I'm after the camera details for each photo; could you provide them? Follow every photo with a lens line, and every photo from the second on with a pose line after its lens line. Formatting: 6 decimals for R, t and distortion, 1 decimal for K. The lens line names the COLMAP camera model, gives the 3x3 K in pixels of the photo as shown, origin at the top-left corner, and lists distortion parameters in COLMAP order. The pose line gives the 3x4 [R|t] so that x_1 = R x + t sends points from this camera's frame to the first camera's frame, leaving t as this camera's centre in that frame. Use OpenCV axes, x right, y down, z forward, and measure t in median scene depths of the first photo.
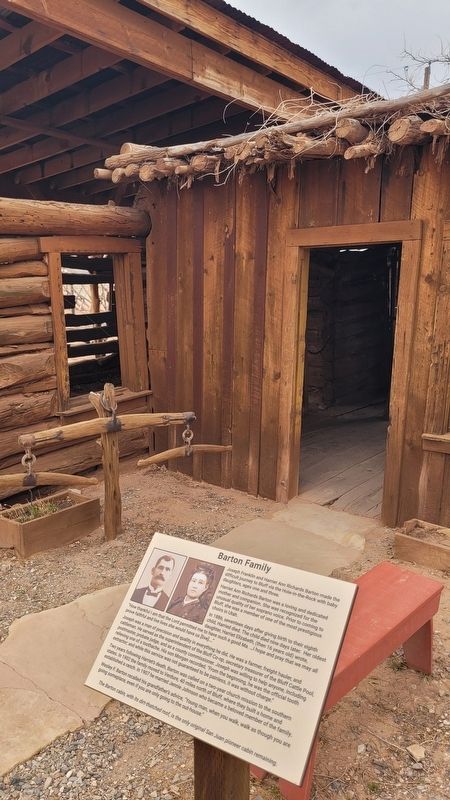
lens RADIAL K [[654.5, 0, 225.0], [0, 654.5, 400.0], [0, 0, 1]] dist [0.034662, -0.001632]
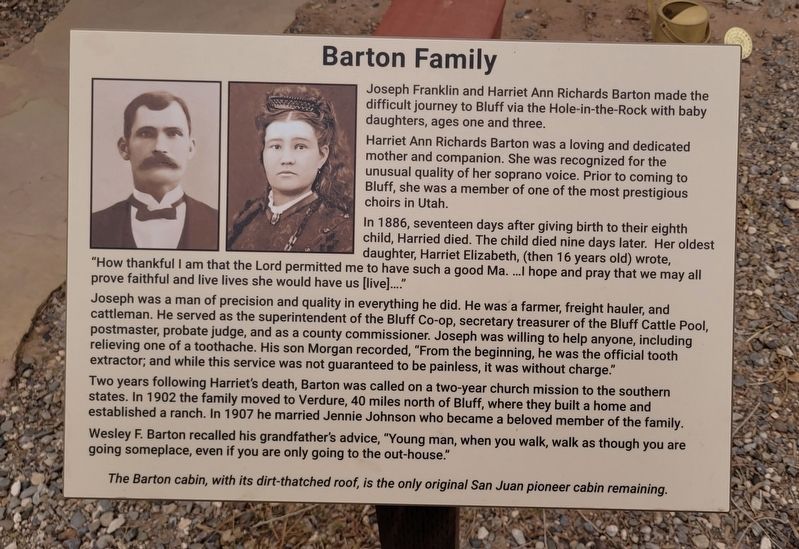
lens RADIAL K [[615.0, 0, 399.5], [0, 615.0, 274.5], [0, 0, 1]] dist [0.019853, 0.001013]
pose [[0.831703, -0.366641, 0.416948, -0.165616], [0.064738, 0.809873, 0.583022, 0.155898], [-0.551434, -0.457908, 0.697309, 0.758923]]
